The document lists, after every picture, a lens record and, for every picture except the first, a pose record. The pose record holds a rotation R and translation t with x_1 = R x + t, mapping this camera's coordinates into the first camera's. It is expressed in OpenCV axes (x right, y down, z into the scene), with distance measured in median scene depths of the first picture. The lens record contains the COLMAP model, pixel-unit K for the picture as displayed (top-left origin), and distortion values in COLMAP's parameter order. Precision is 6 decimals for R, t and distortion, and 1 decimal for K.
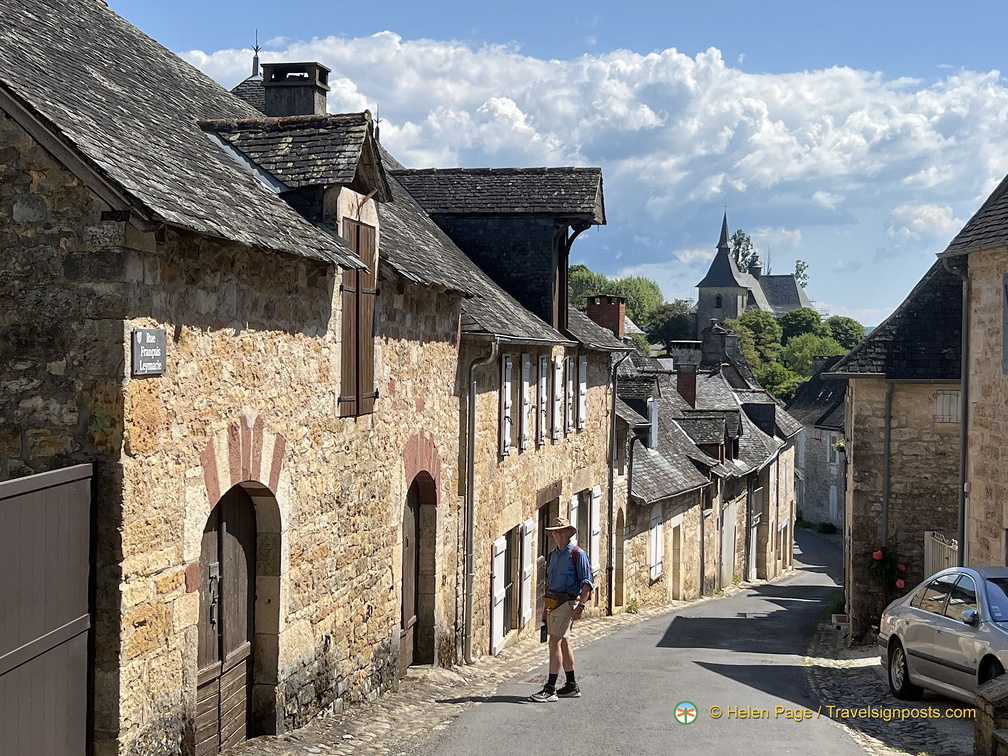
lens RADIAL K [[1554.3, 0, 504.3], [0, 1554.3, 382.2], [0, 0, 1]] dist [0.150650, 0.000000]
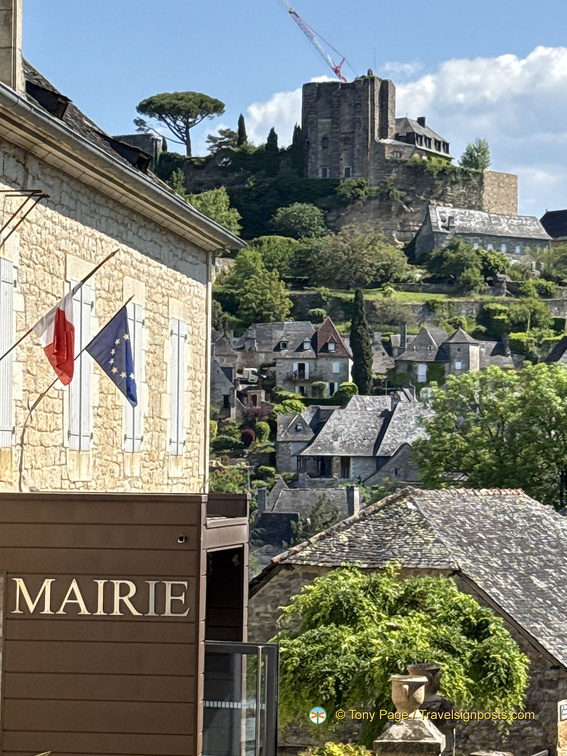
lens RADIAL K [[2404.2, 0, 285.7], [0, 2404.2, 372.8], [0, 0, 1]] dist [0.132868, 0.000000]
pose [[0.958266, -0.015512, -0.285456, 0.363815], [-0.003817, 0.997744, -0.067031, -0.219955], [0.285852, 0.065323, 0.956045, -2.231448]]
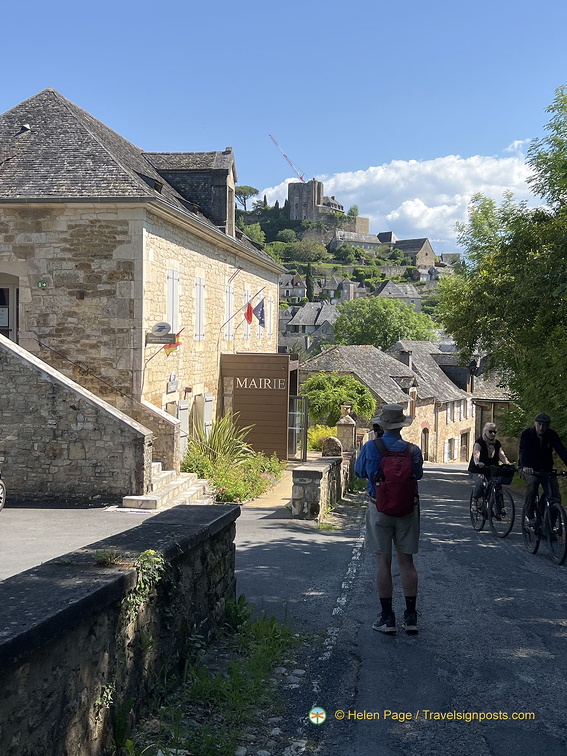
lens RADIAL K [[903.5, 0, 279.1], [0, 903.5, 375.5], [0, 0, 1]] dist [0.166847, 0.000000]
pose [[0.958394, 0.016921, -0.284946, 0.441900], [-0.009916, 0.999613, 0.026008, -0.251621], [0.285276, -0.022100, 0.958191, -2.755930]]
